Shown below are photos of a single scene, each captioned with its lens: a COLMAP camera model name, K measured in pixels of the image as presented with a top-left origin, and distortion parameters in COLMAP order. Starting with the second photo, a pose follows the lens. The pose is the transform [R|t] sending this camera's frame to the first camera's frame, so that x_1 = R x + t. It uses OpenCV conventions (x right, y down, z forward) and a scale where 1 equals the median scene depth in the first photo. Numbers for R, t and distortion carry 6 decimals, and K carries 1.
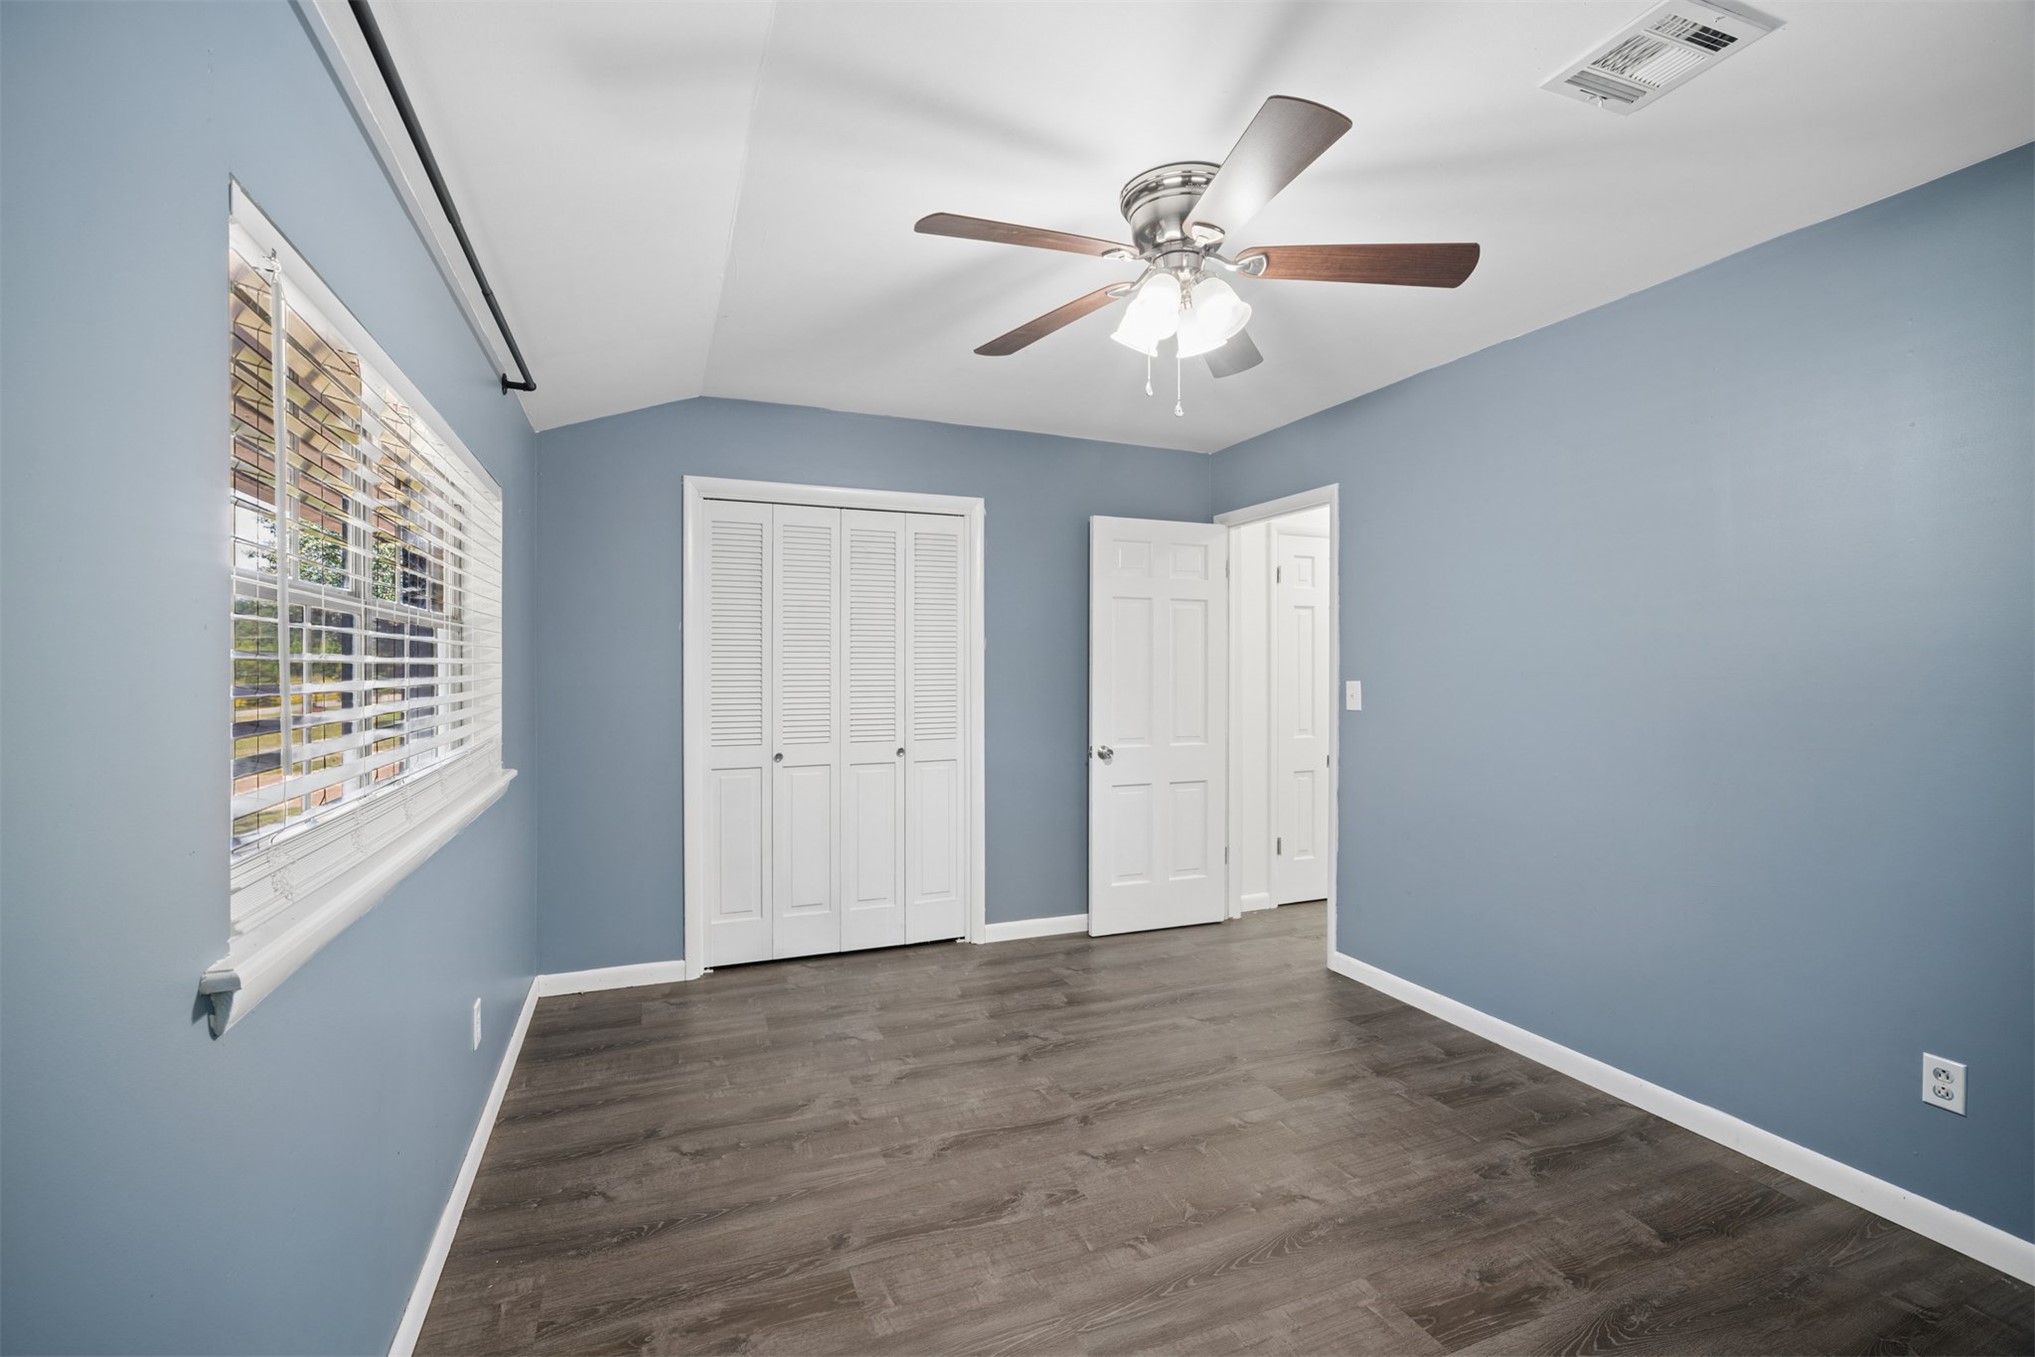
lens RADIAL K [[861.7, 0, 1001.1], [0, 861.7, 673.2], [0, 0, 1]] dist [-0.013115, 0.005918]
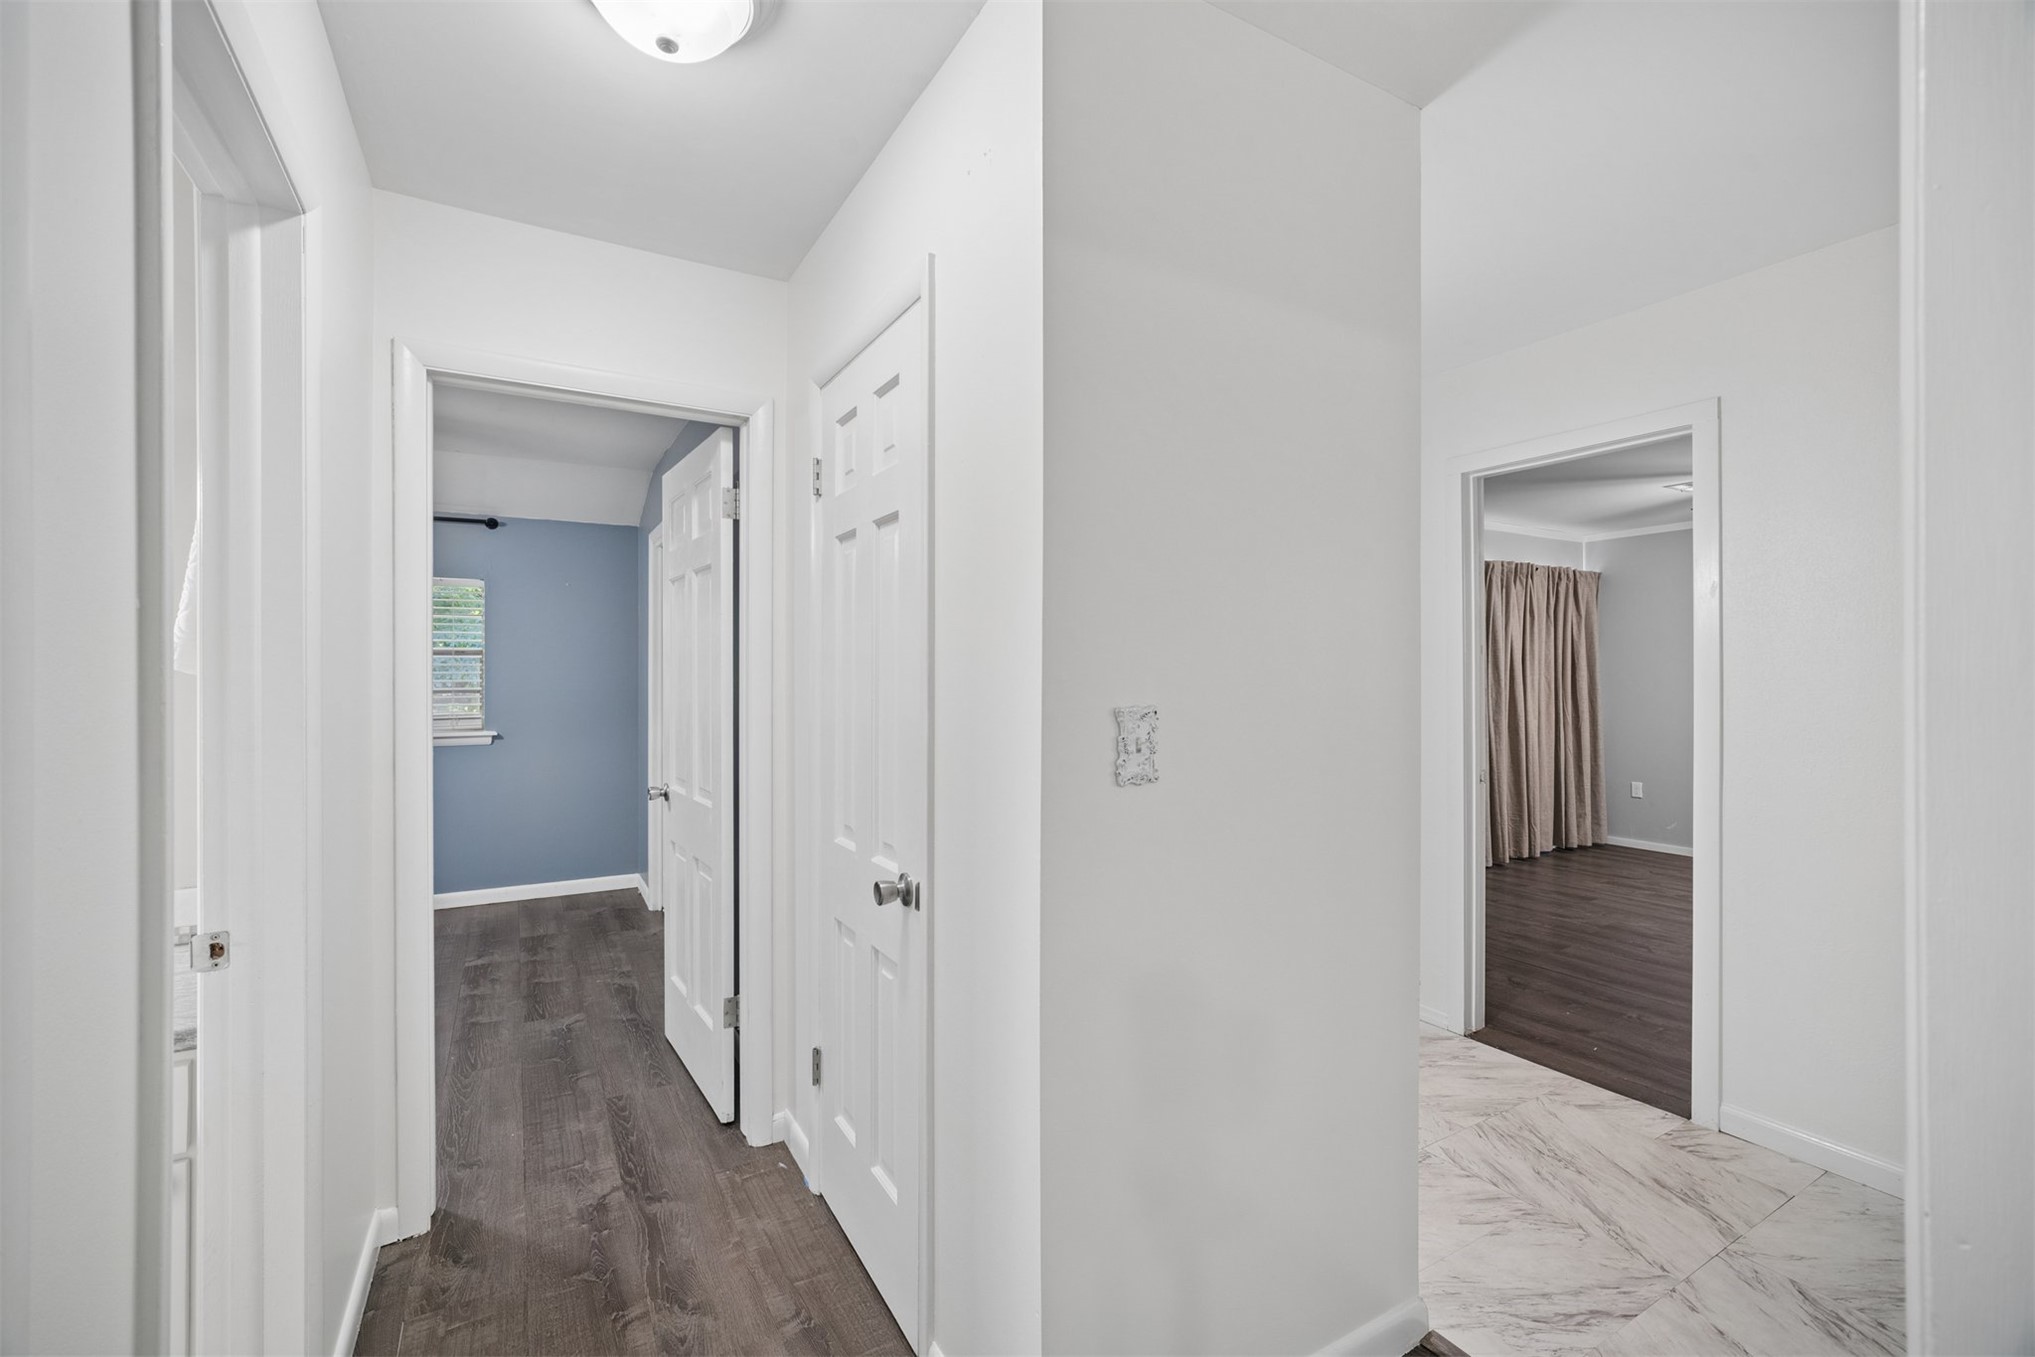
lens RADIAL K [[861.7, 0, 1001.1], [0, 861.7, 673.2], [0, 0, 1]] dist [-0.013115, 0.005918]
pose [[0.136995, -0.002121, -0.990569, 1.765734], [-0.009688, 0.999947, -0.003481, -0.021150], [0.990524, 0.010074, 0.136967, 2.296835]]
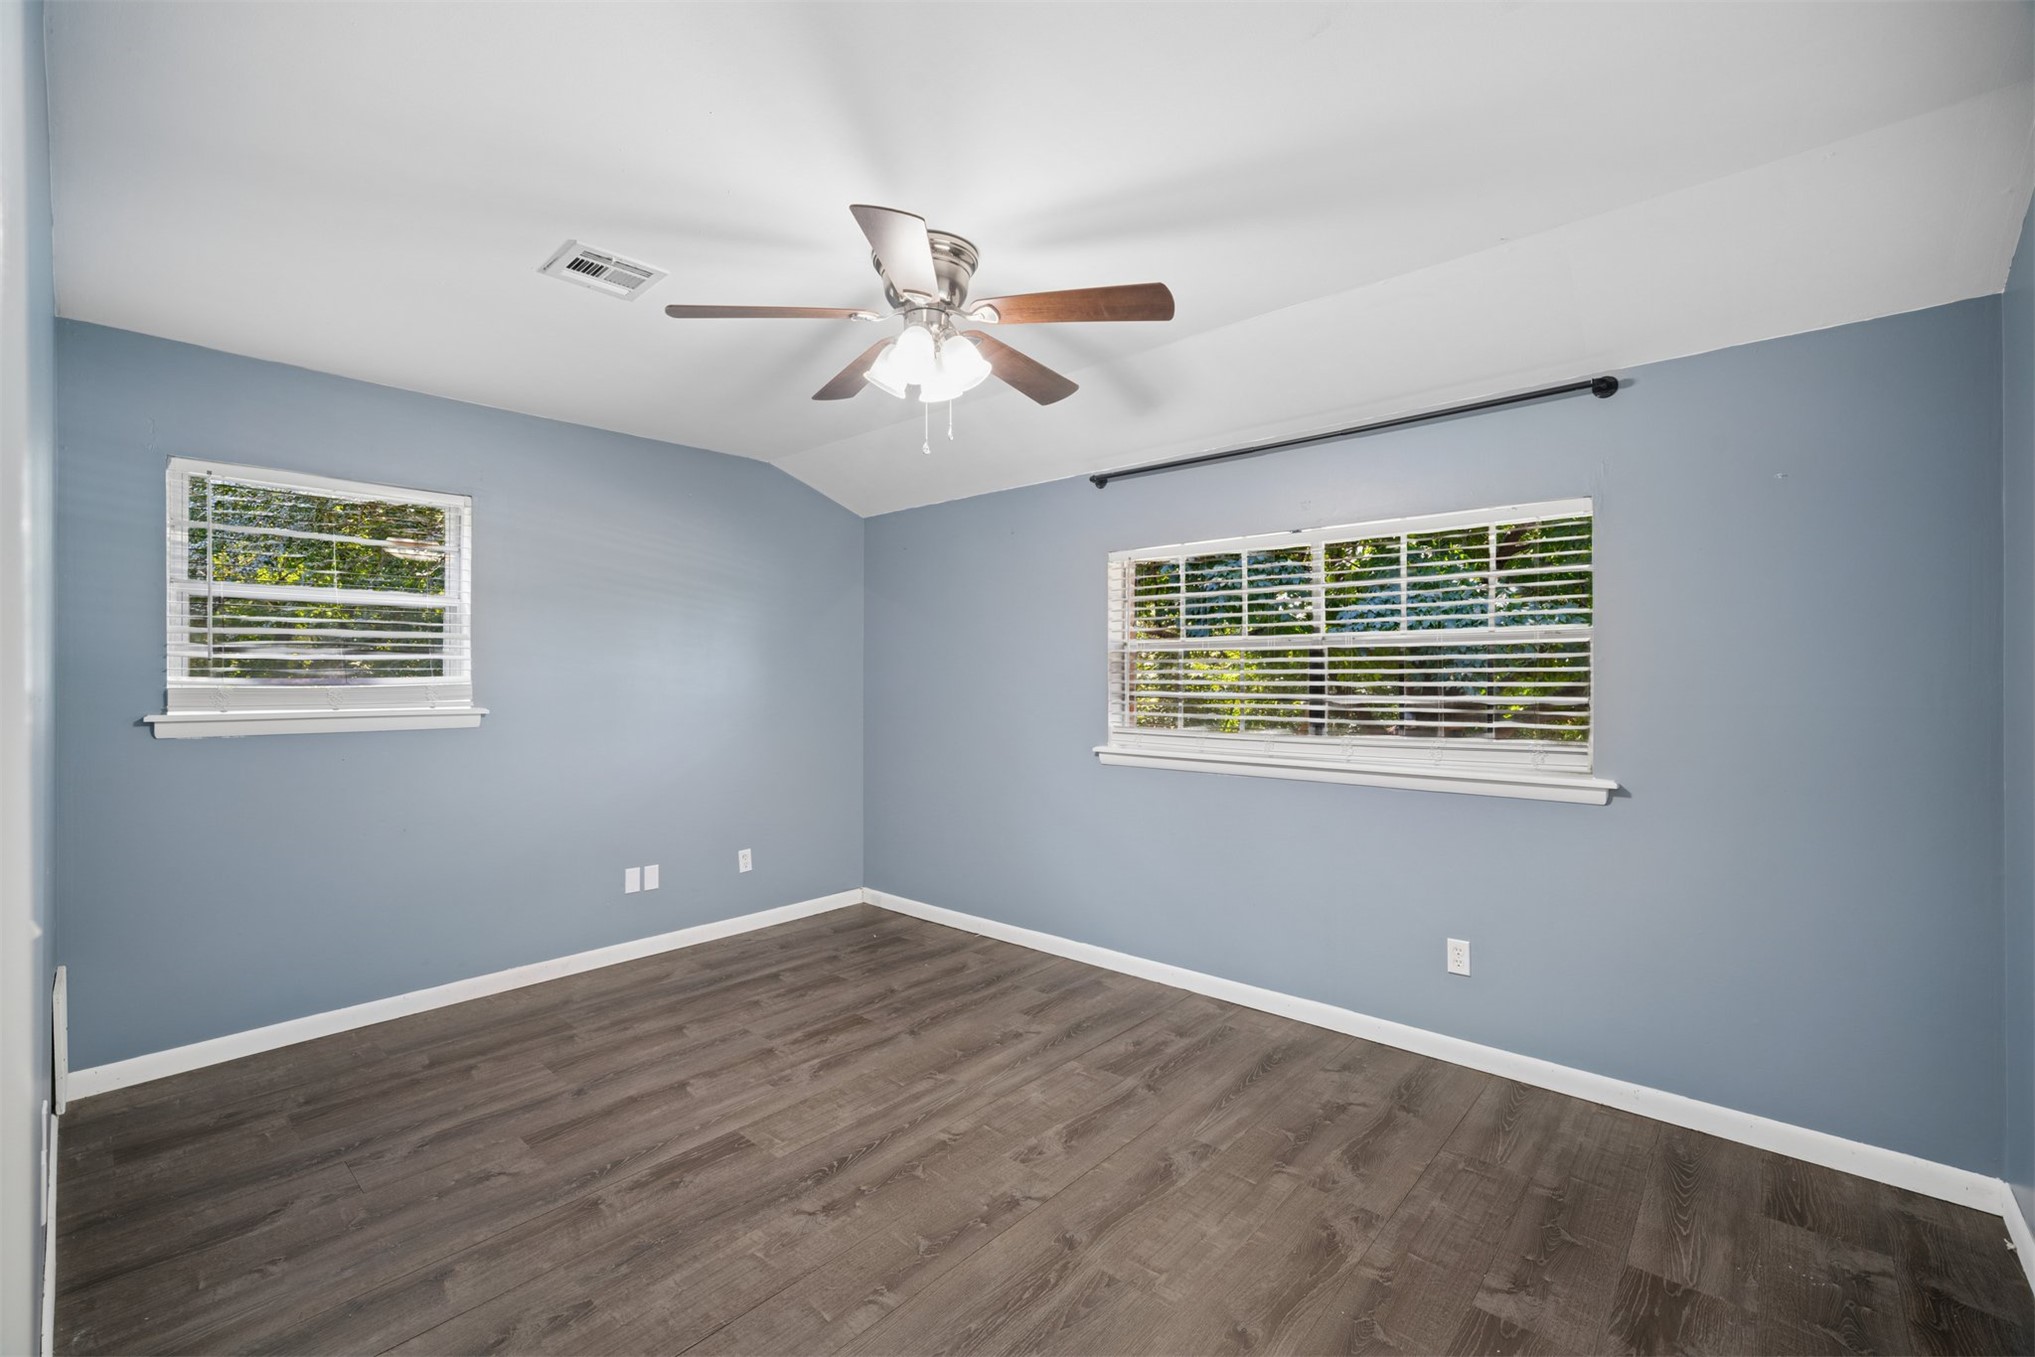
lens RADIAL K [[861.7, 0, 1001.1], [0, 861.7, 673.2], [0, 0, 1]] dist [-0.013115, 0.005918]
pose [[-0.900351, 0.000943, -0.435163, 0.586528], [-0.001648, 0.999983, 0.005576, -0.016620], [0.435161, 0.005738, -0.900335, 1.975123]]
